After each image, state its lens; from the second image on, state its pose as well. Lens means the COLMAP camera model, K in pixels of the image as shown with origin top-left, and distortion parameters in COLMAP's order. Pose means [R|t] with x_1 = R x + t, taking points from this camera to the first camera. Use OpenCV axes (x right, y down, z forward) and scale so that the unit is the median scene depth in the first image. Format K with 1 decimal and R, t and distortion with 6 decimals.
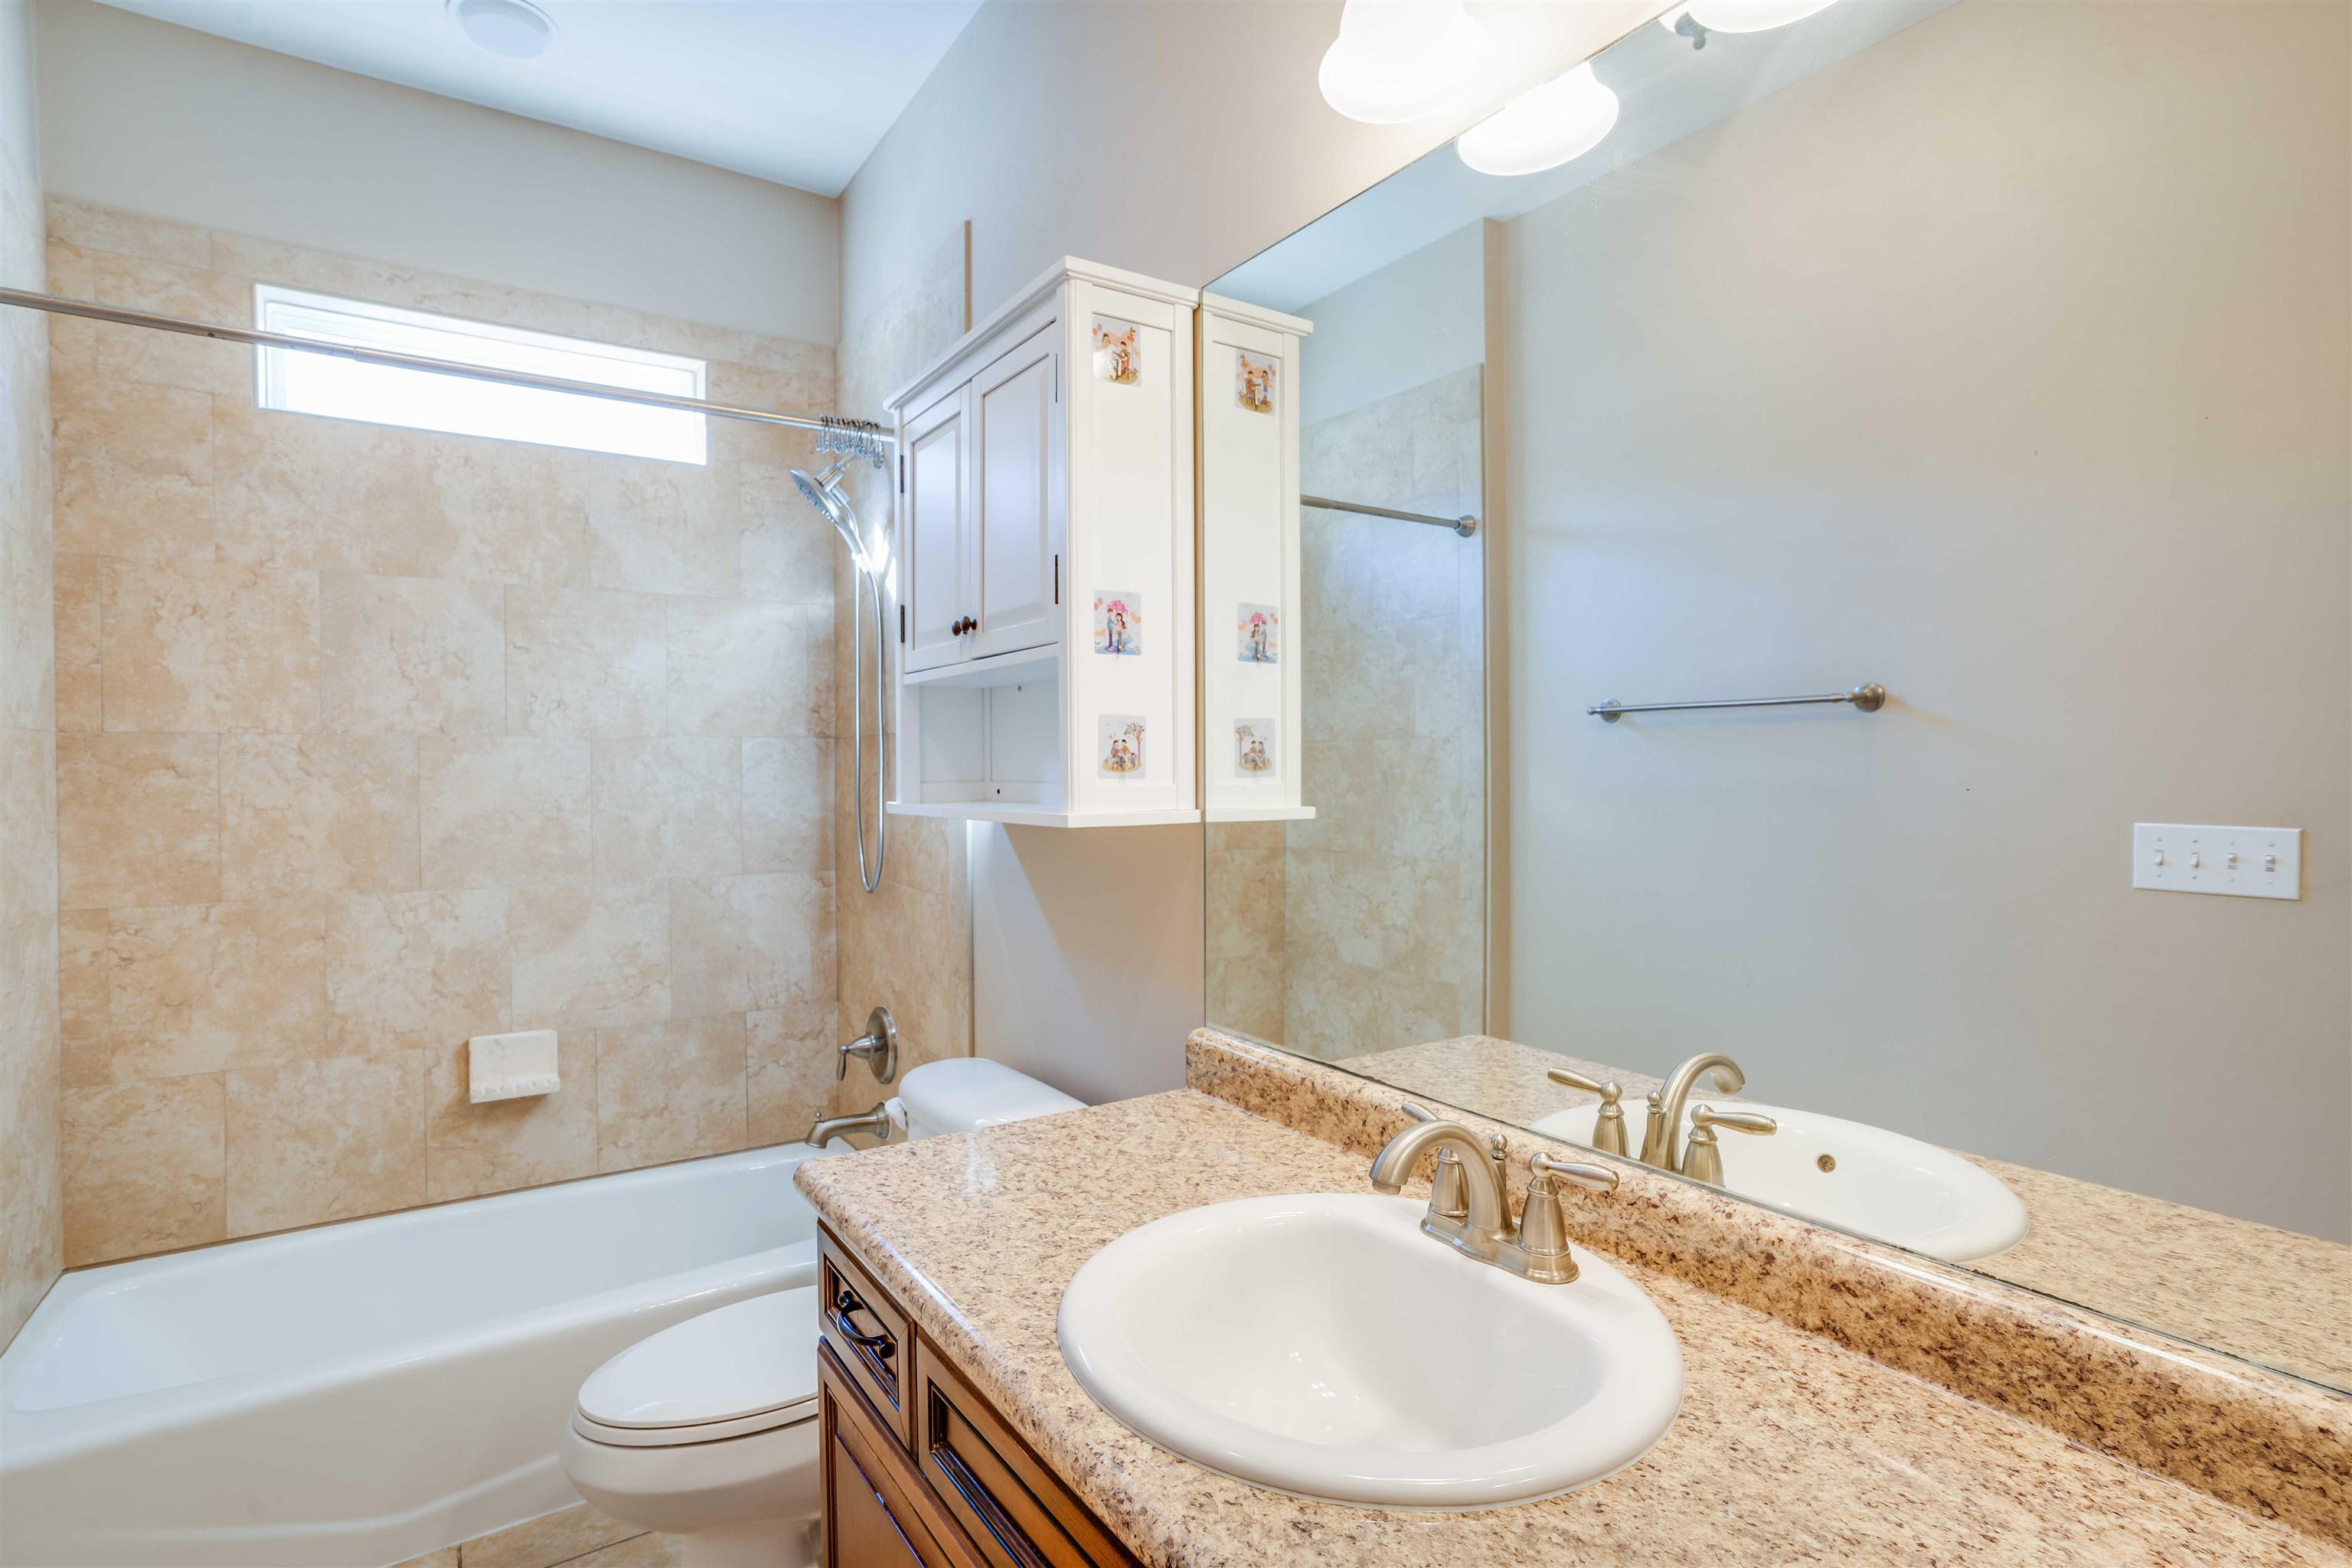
lens RADIAL K [[1143.6, 0, 1160.1], [0, 1143.6, 780.3], [0, 0, 1]] dist [-0.045262, 0.024597]
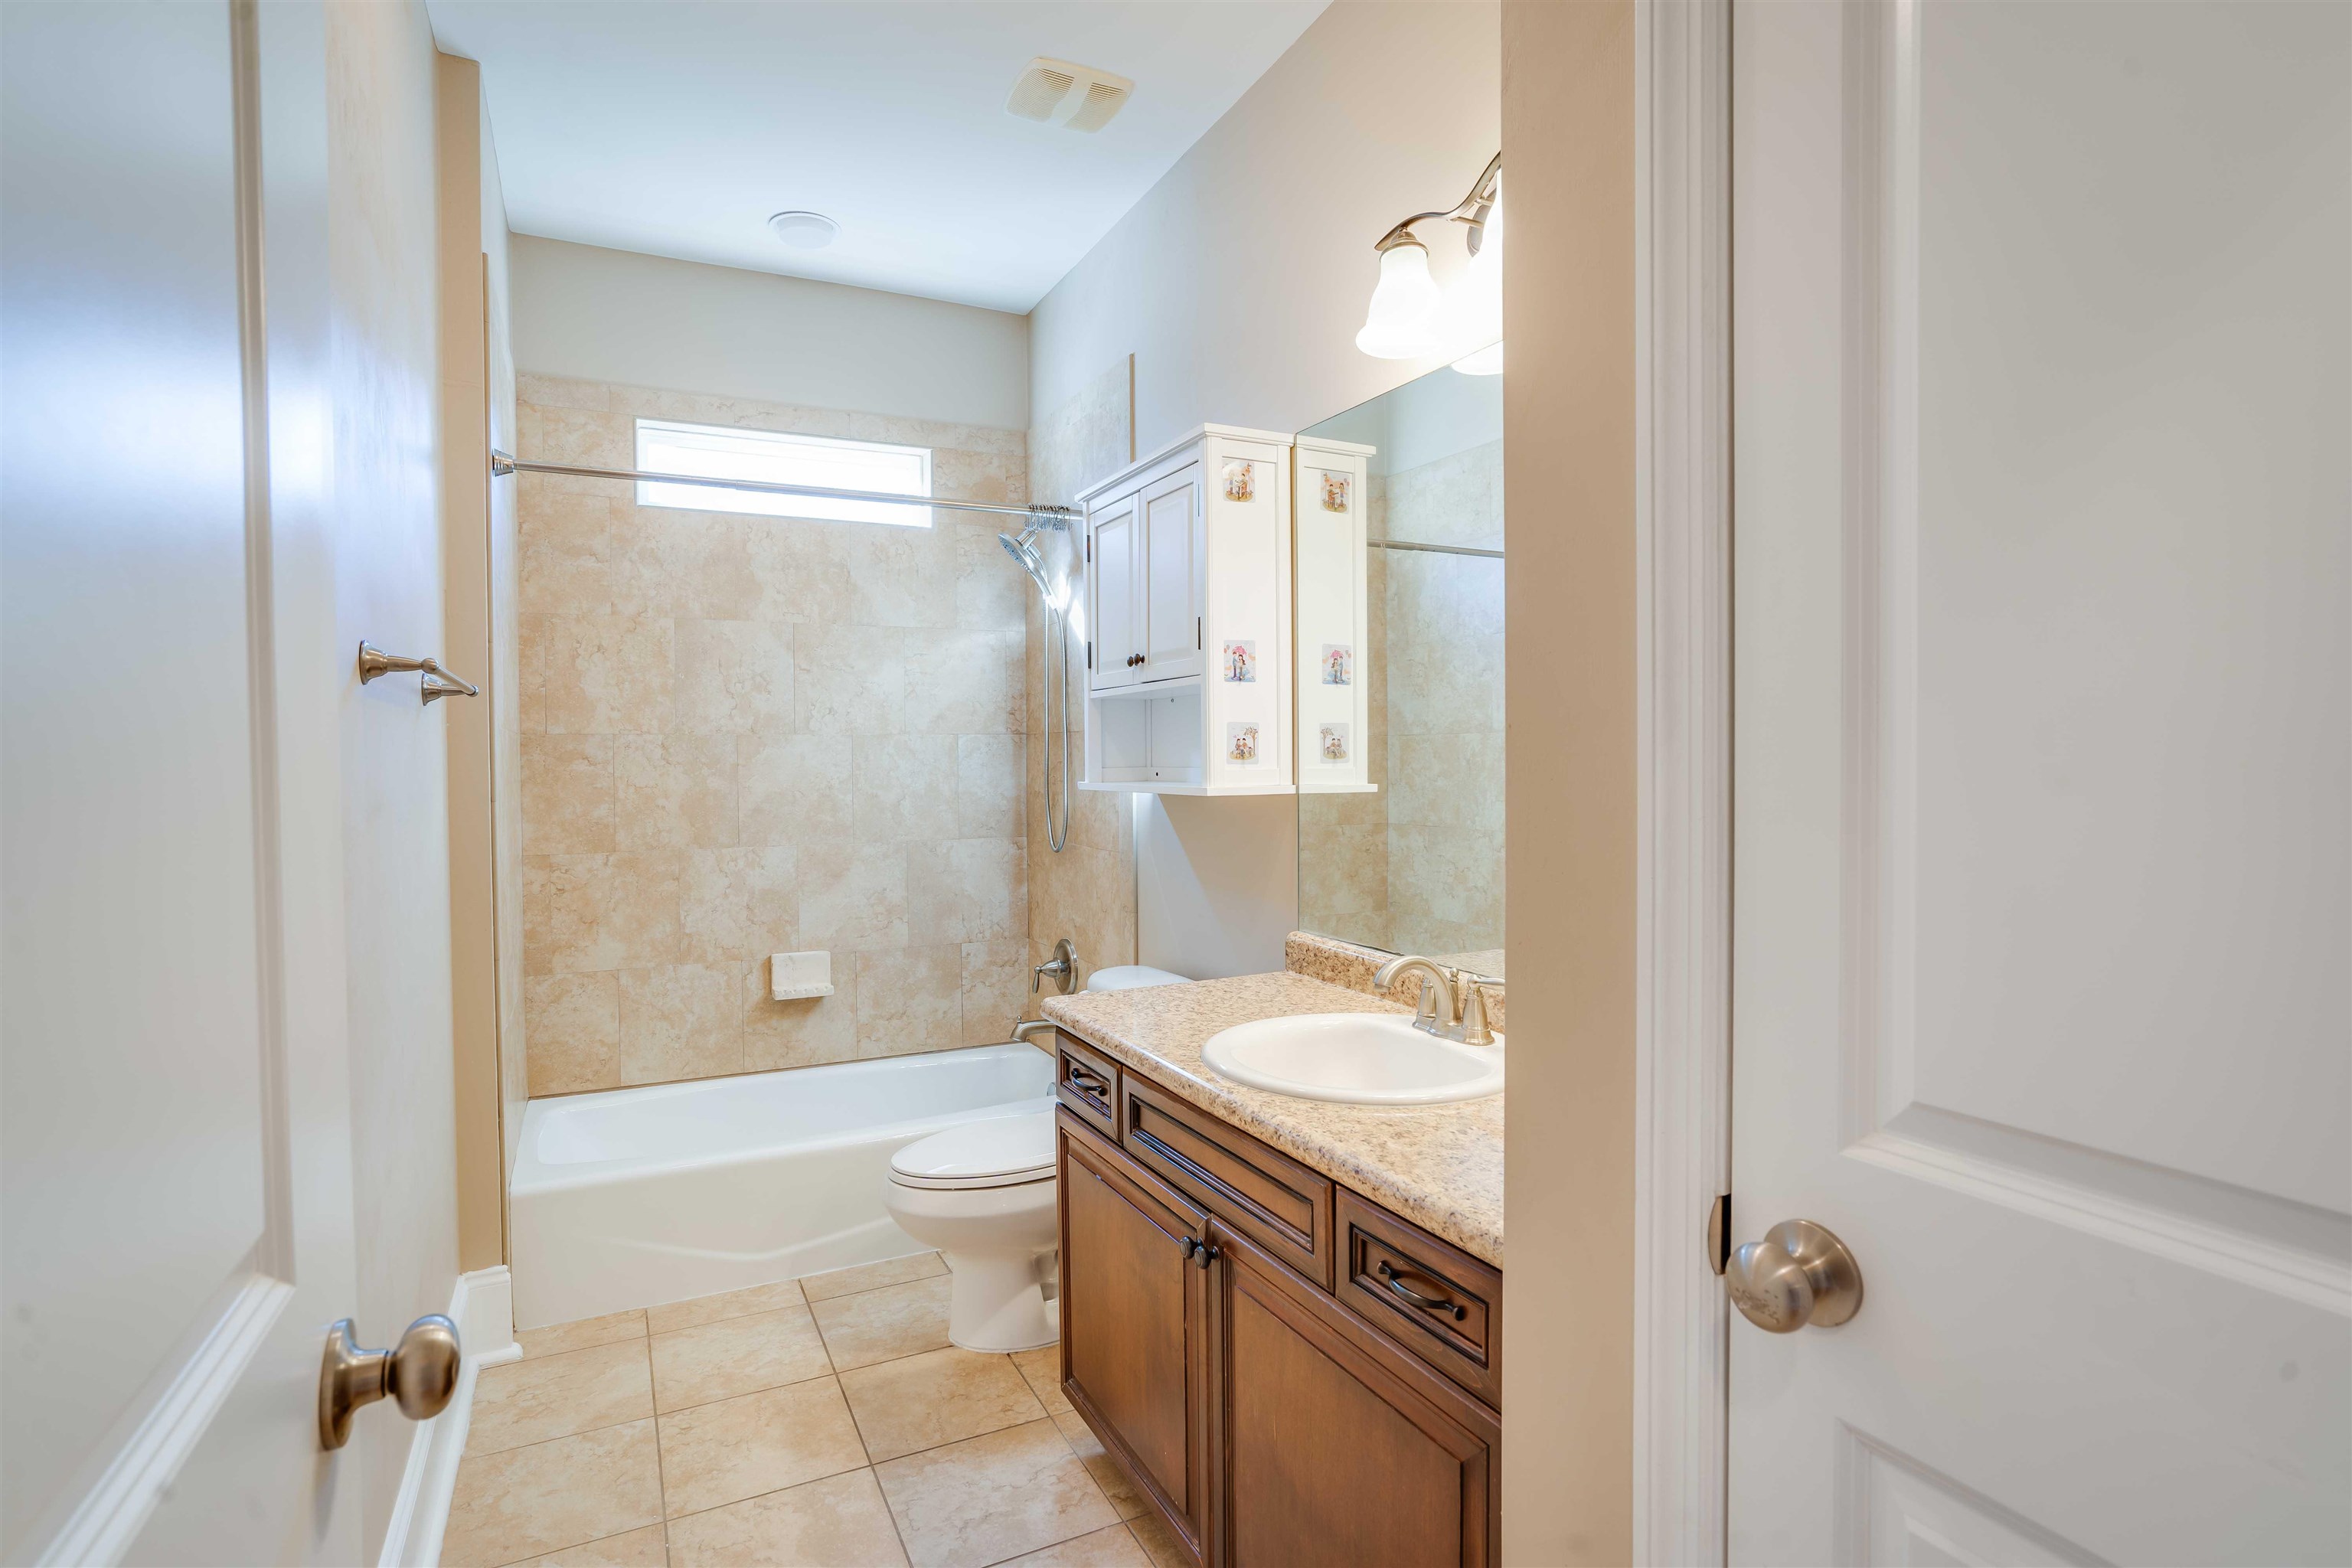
lens RADIAL K [[1143.6, 0, 1160.1], [0, 1143.6, 780.3], [0, 0, 1]] dist [-0.045262, 0.024597]
pose [[0.992728, 0.000403, -0.120380, 0.027039], [0.000766, 0.999953, 0.009669, 0.003428], [0.120378, -0.009691, 0.992681, -0.343635]]
